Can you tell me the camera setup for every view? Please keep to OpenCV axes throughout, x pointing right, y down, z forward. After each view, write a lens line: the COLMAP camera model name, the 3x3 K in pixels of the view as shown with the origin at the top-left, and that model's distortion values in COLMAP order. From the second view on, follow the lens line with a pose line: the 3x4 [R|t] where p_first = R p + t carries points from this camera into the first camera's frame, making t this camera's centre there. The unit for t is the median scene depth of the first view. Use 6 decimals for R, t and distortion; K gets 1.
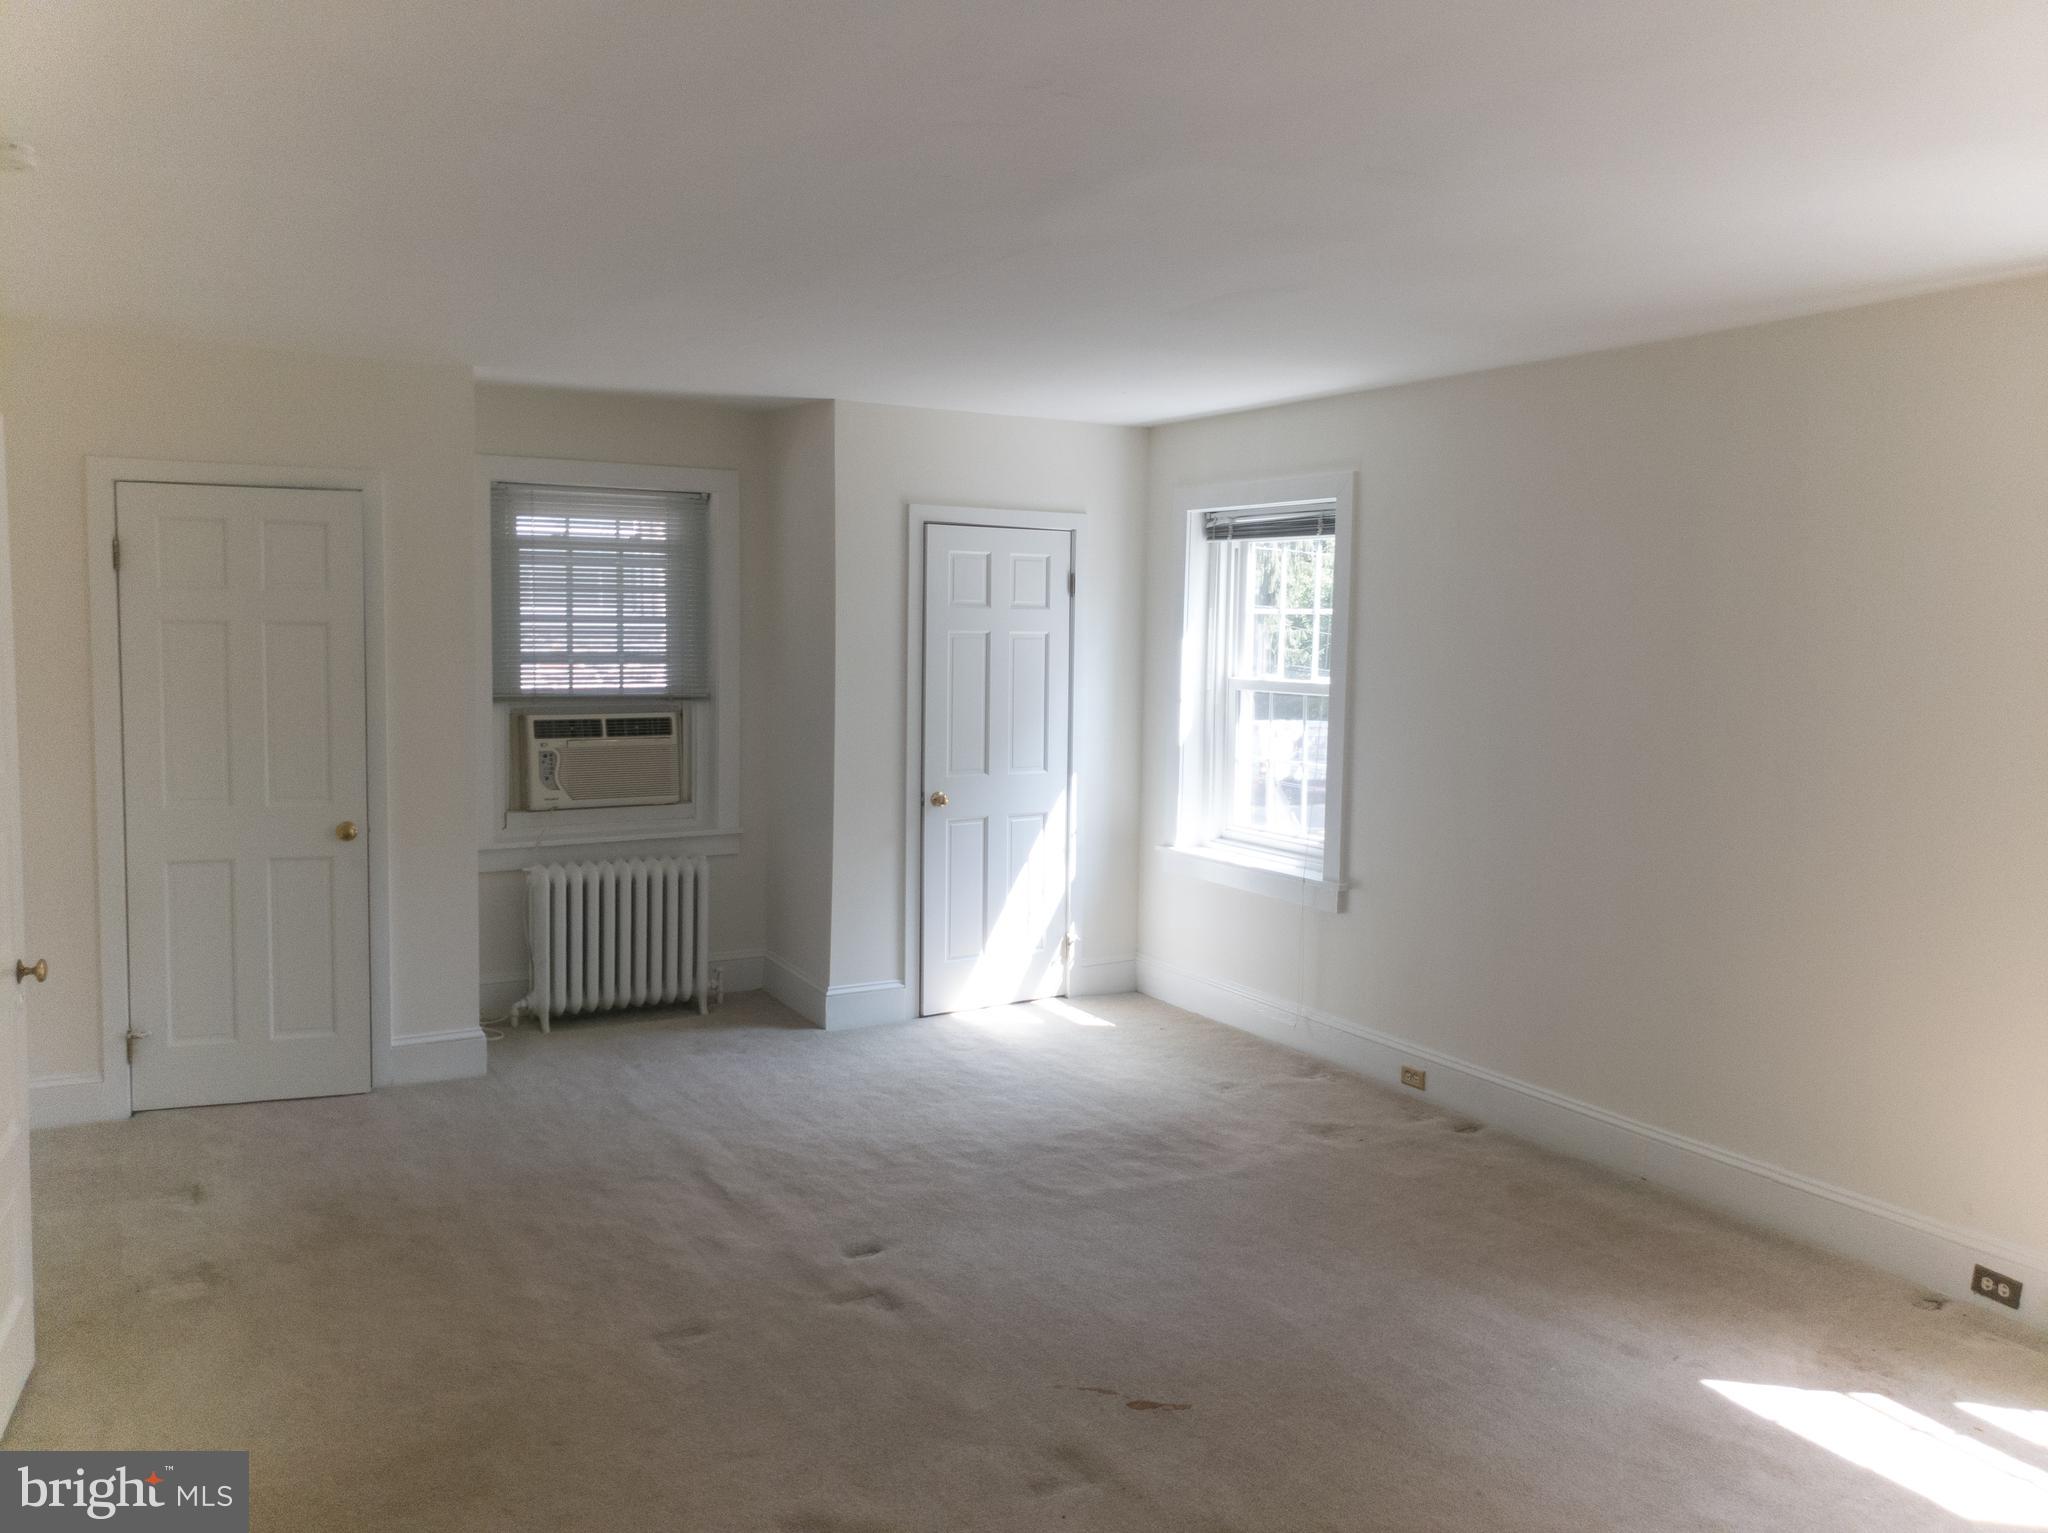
lens RADIAL K [[1595.3, 0, 1022.3], [0, 1595.3, 749.4], [0, 0, 1]] dist [0.002861, 0.007096]
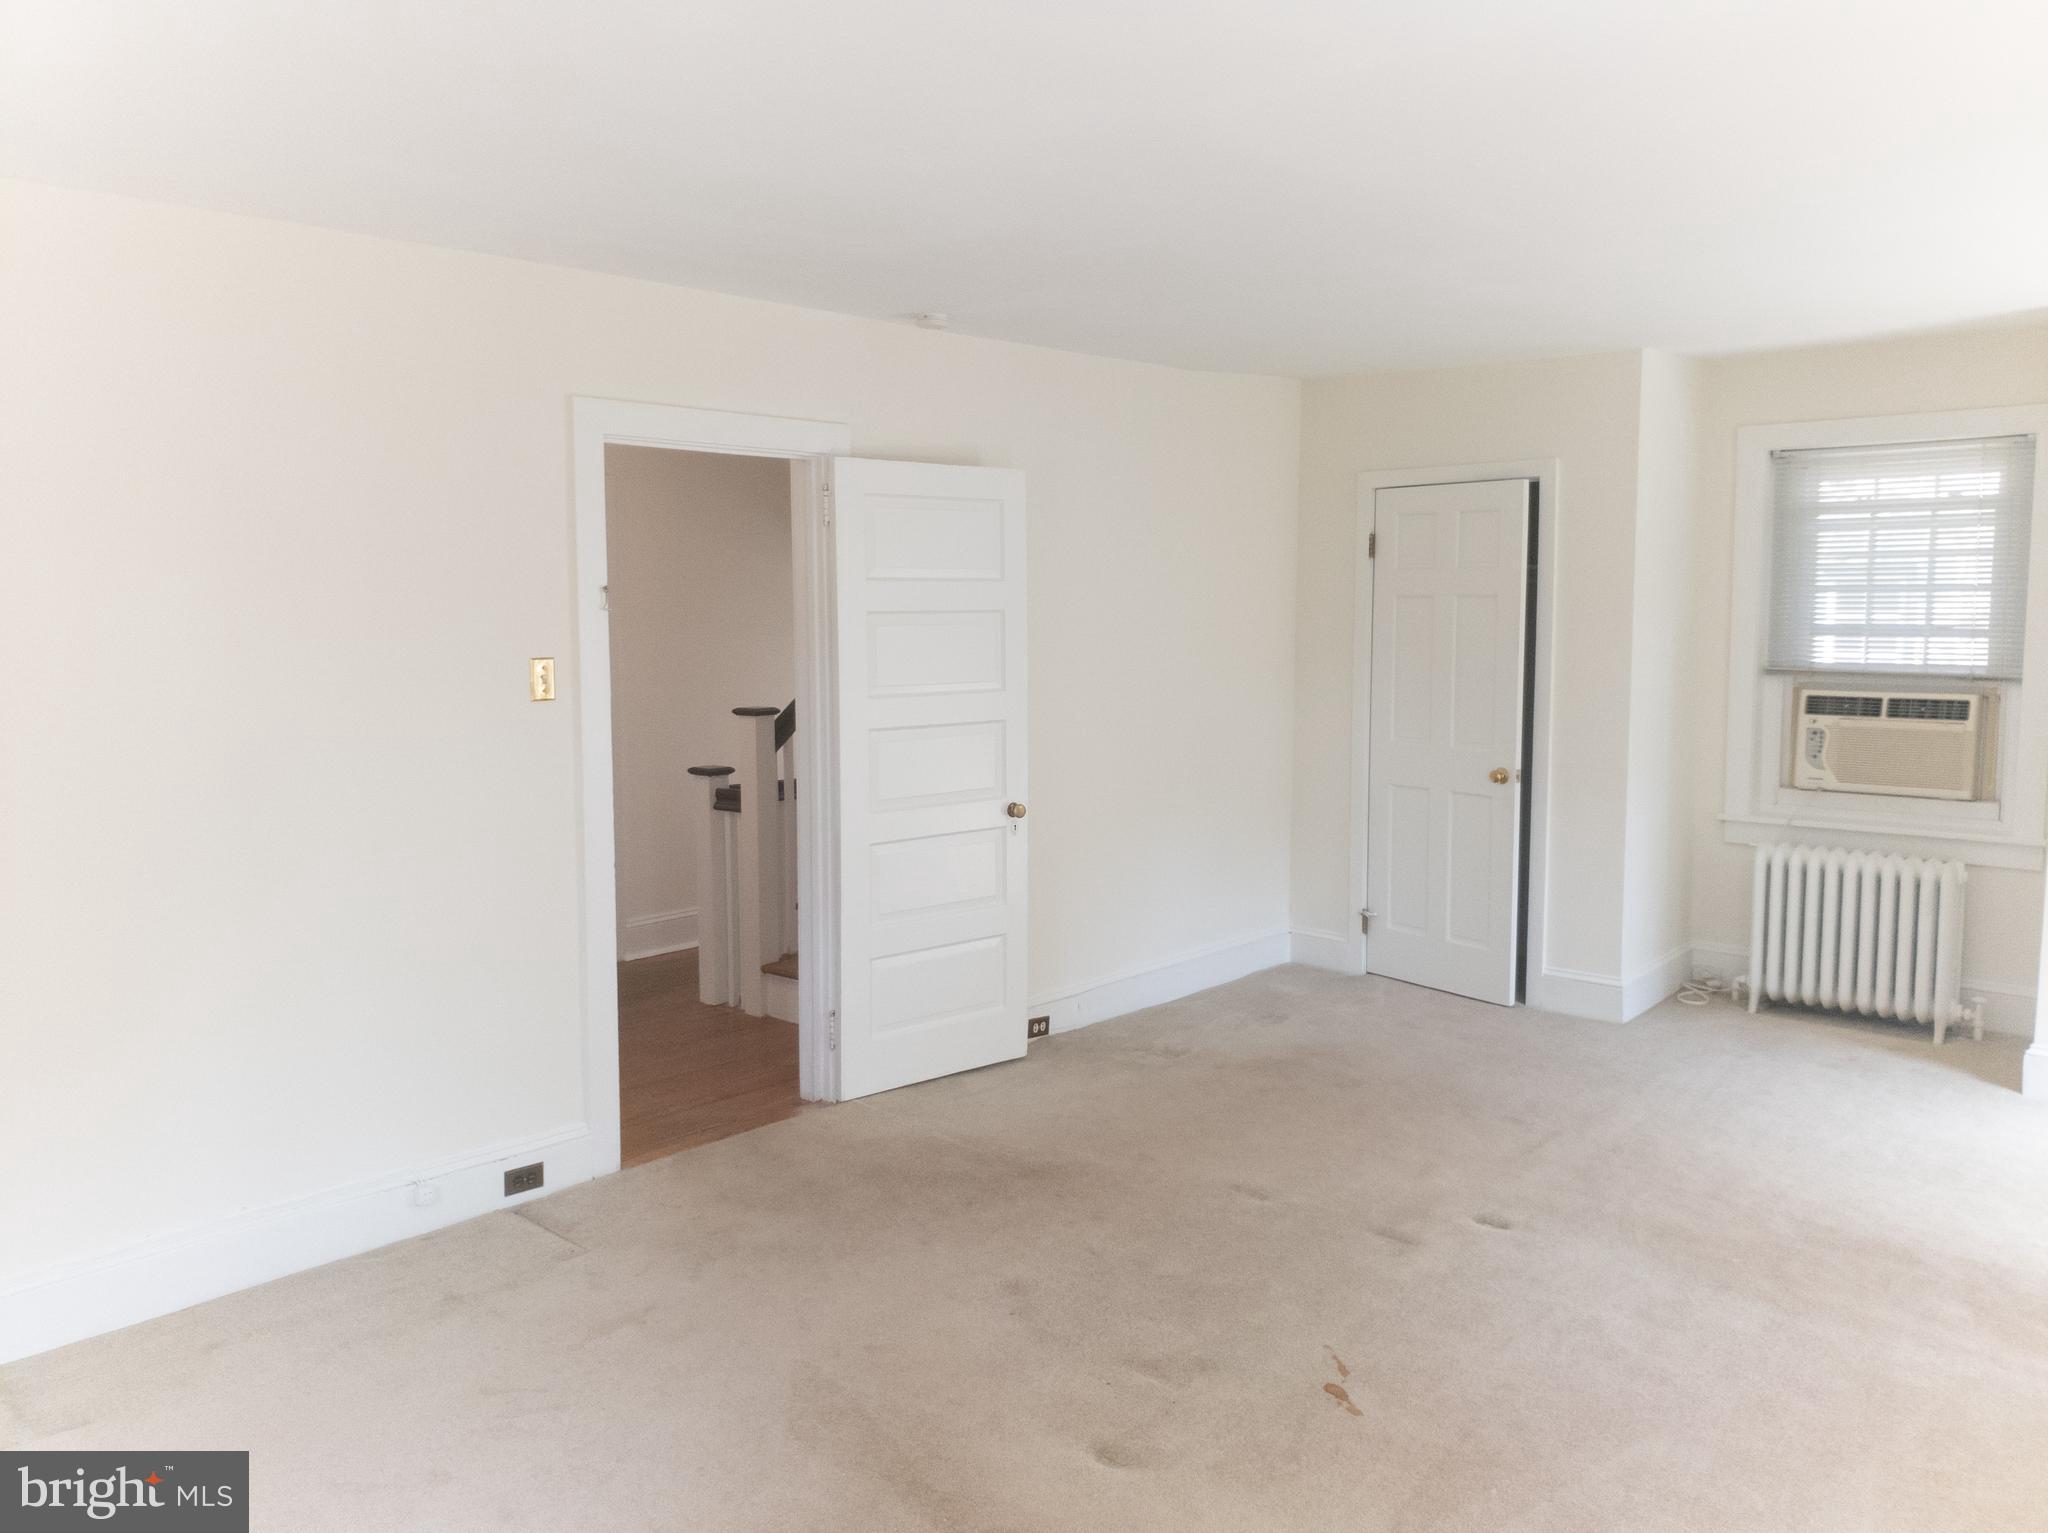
lens RADIAL K [[1595.3, 0, 1022.3], [0, 1595.3, 749.4], [0, 0, 1]] dist [0.002861, 0.007096]
pose [[0.299476, 0.078040, -0.950907, 0.465511], [-0.065930, 0.995960, 0.060973, -0.012992], [0.951823, 0.044433, 0.303411, 0.257607]]
